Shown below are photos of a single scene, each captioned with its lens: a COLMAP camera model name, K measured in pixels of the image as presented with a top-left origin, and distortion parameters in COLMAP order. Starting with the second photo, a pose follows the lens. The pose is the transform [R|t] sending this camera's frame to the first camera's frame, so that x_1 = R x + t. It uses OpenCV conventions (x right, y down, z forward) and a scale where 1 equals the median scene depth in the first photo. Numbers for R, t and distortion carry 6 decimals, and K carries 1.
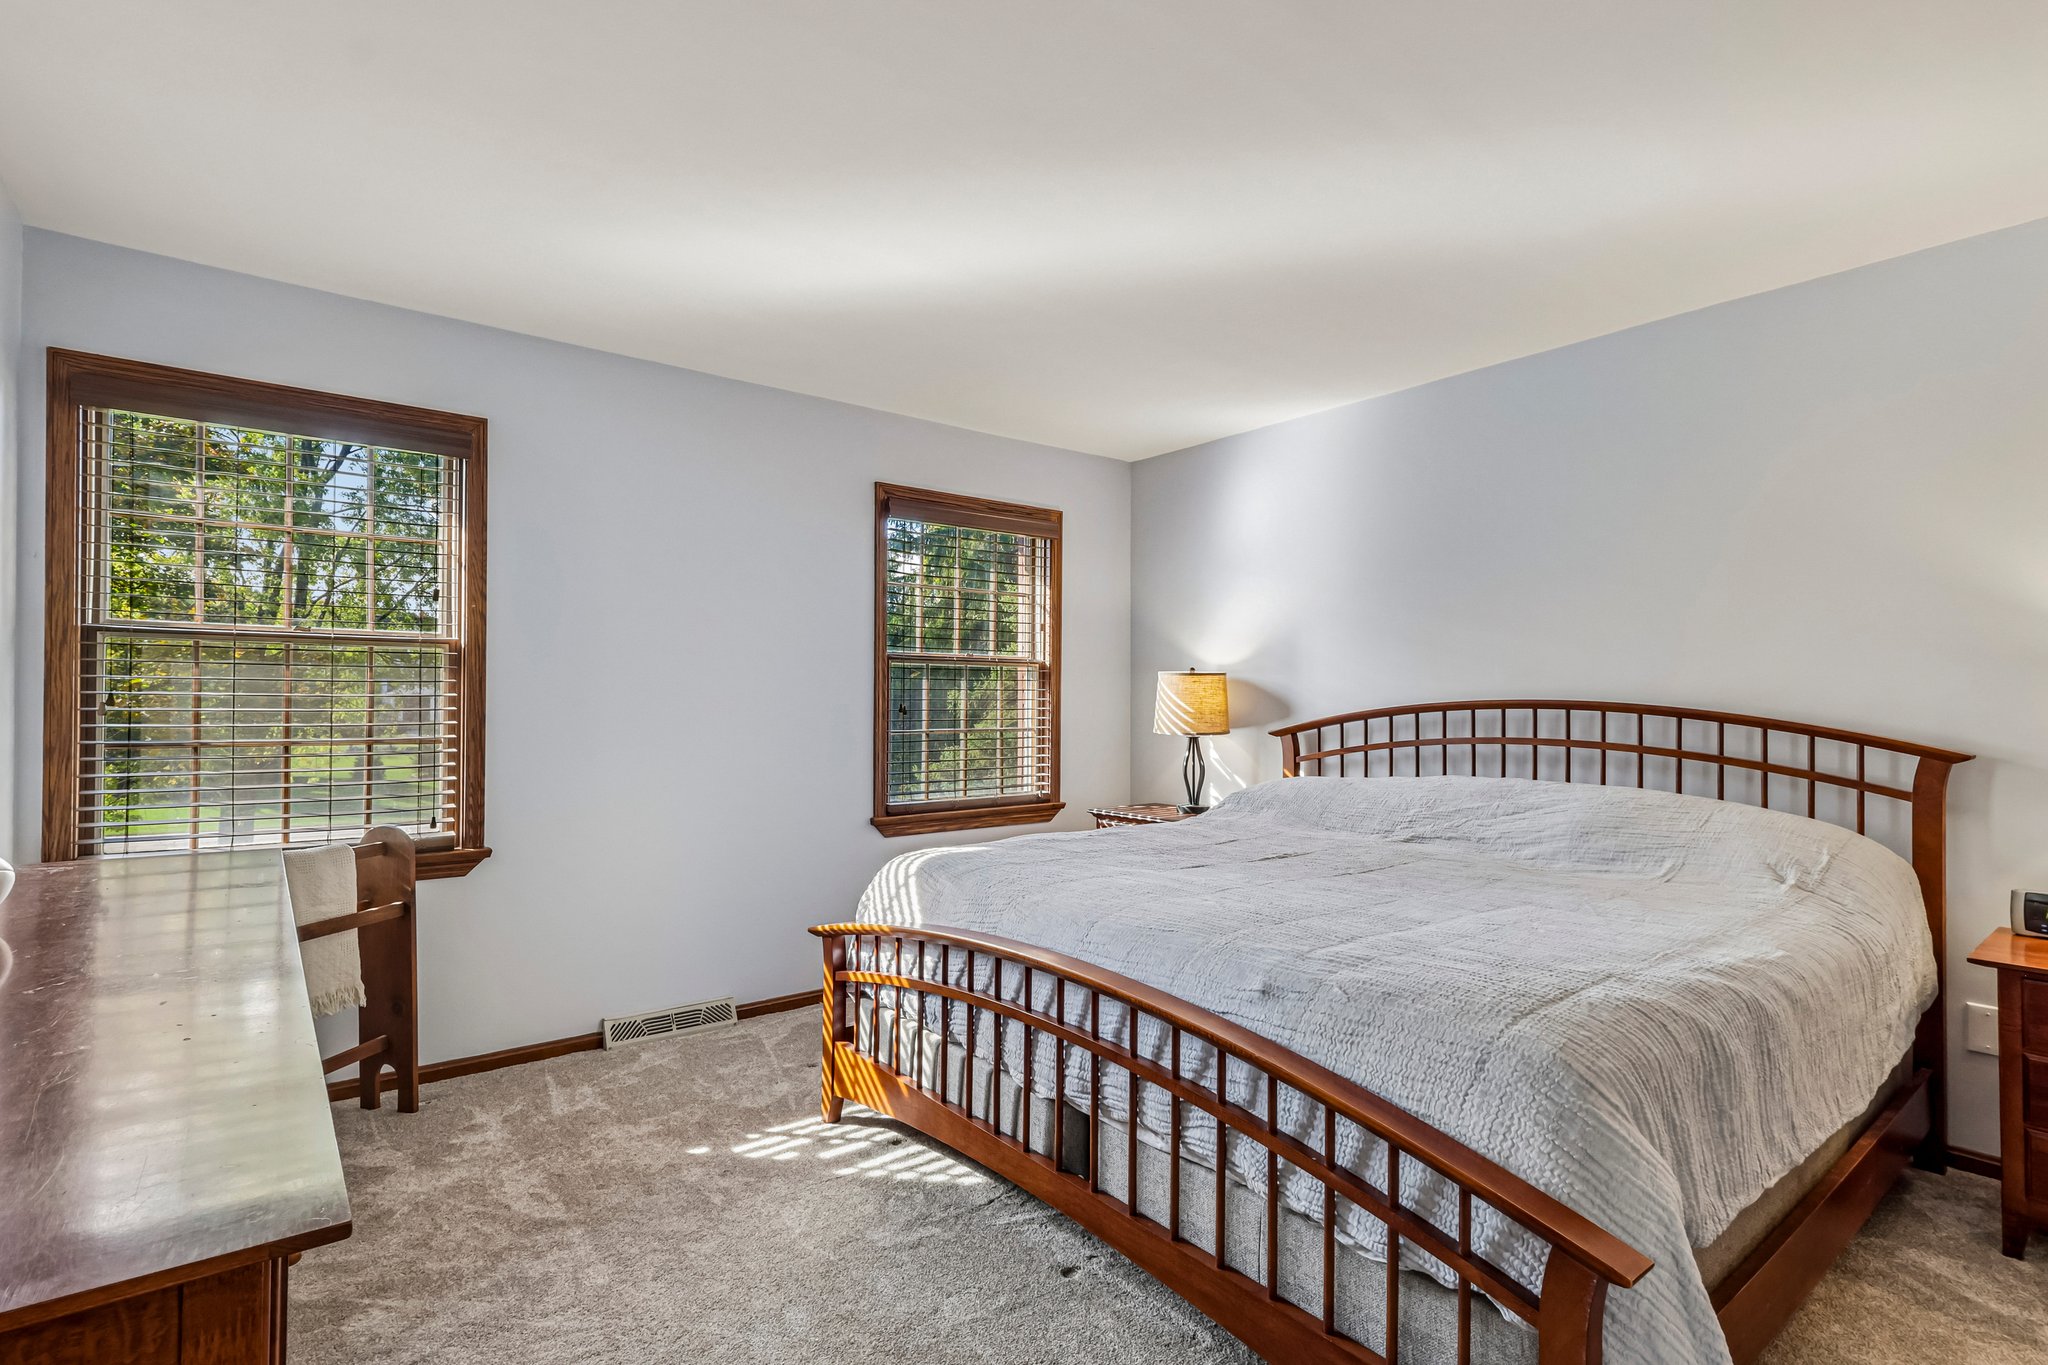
lens RADIAL K [[1108.2, 0, 1030.4], [0, 1108.2, 694.1], [0, 0, 1]] dist [0.004228, 0.000157]
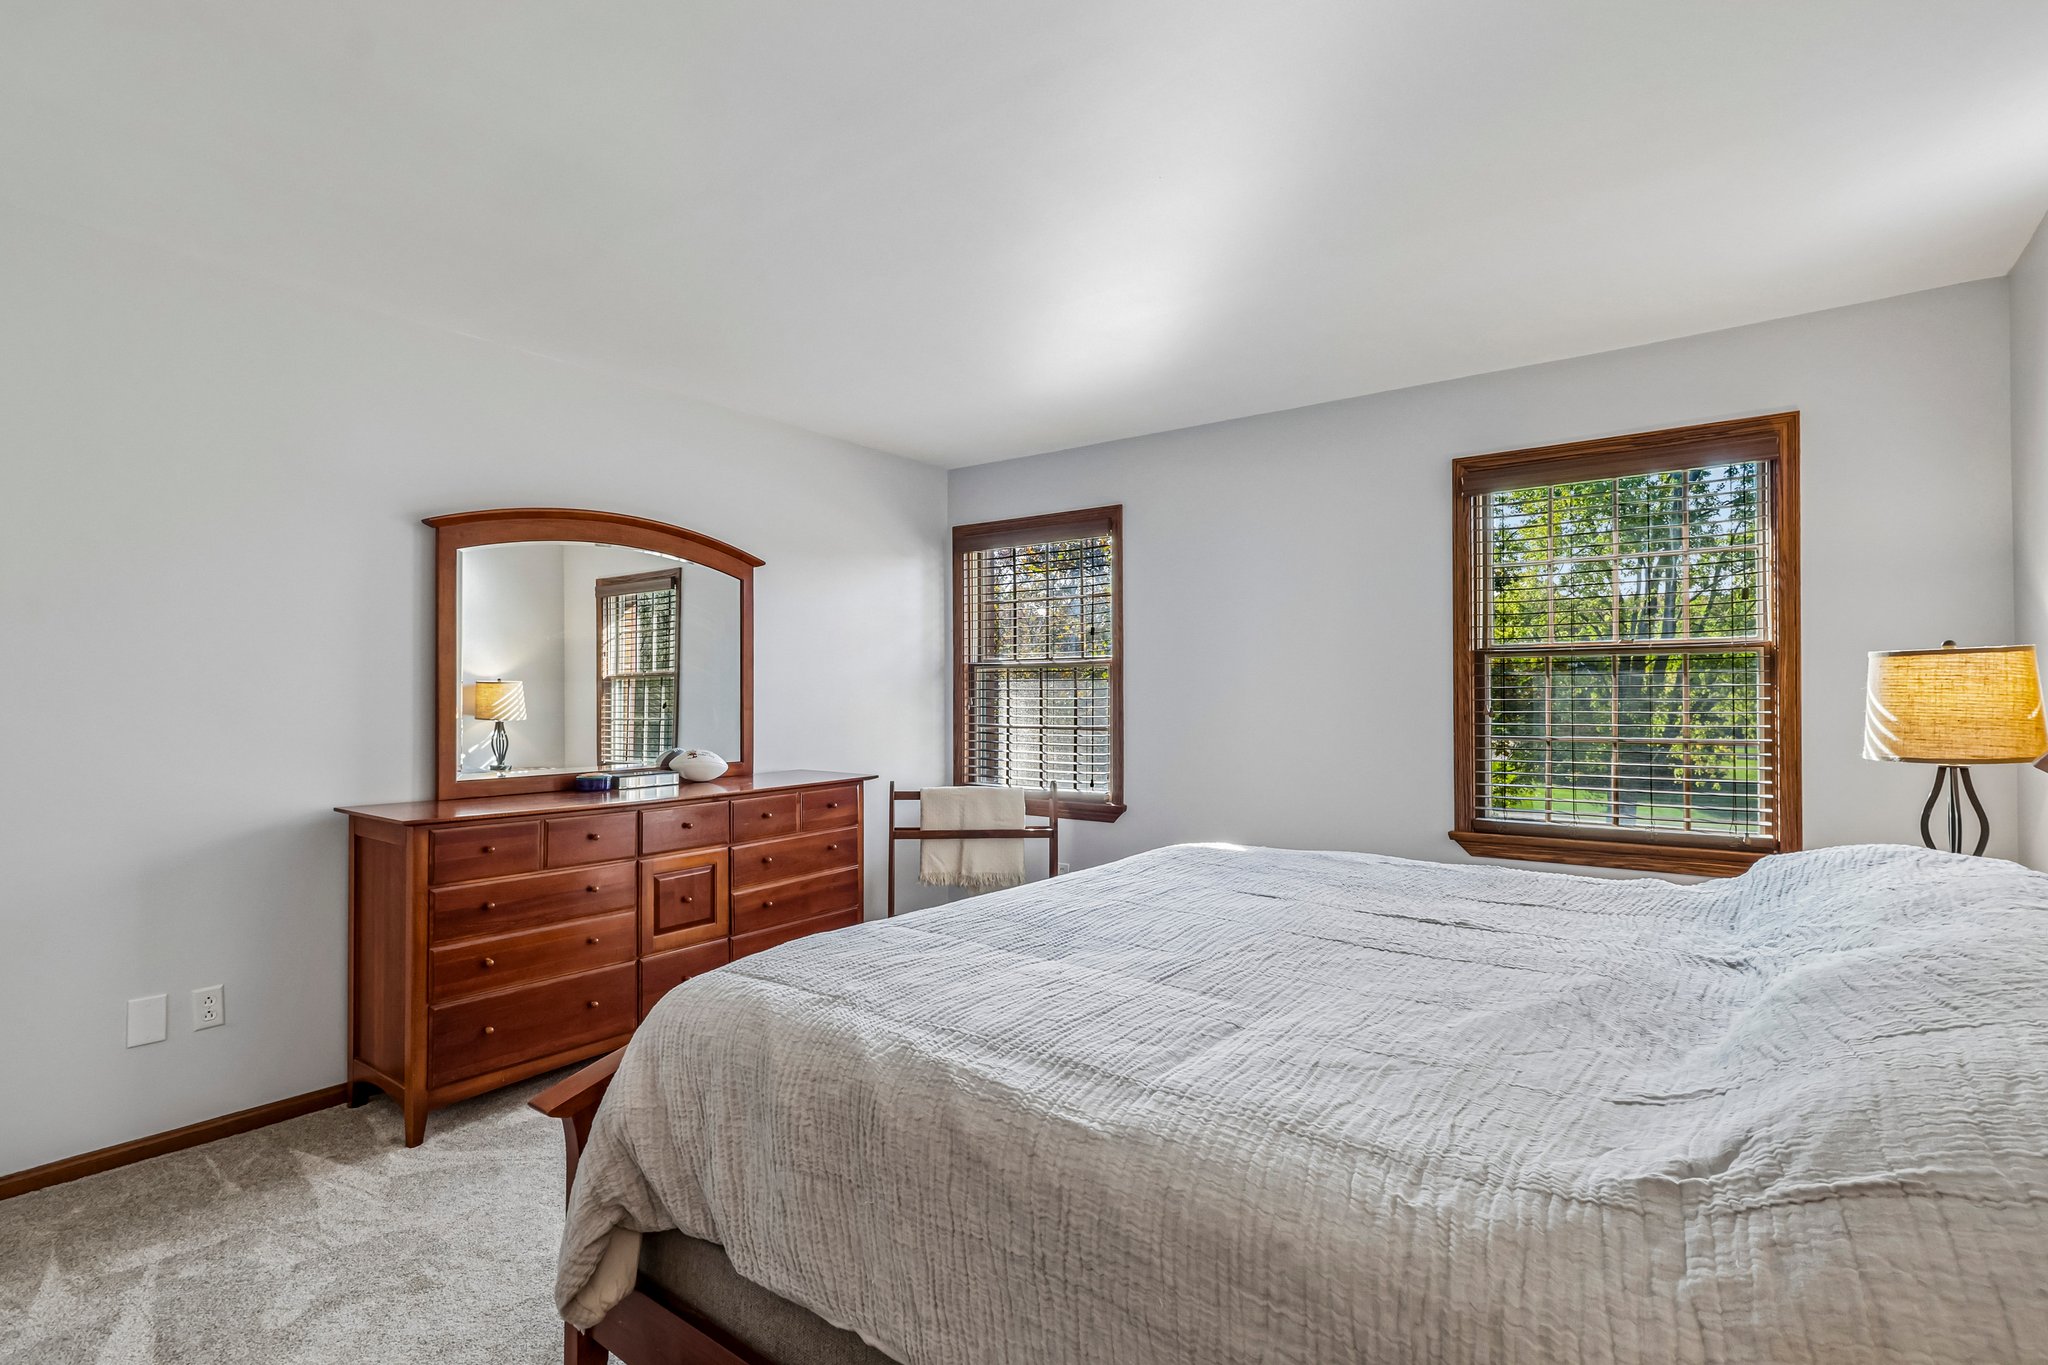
lens RADIAL K [[984.7, 0, 1032.7], [0, 984.7, 693.8], [0, 0, 1]] dist [0.000277, 0.000226]
pose [[0.201547, -0.011451, -0.979412, 0.547223], [0.006407, 0.999926, -0.010373, 0.005741], [0.979458, -0.004184, 0.201605, 0.476807]]
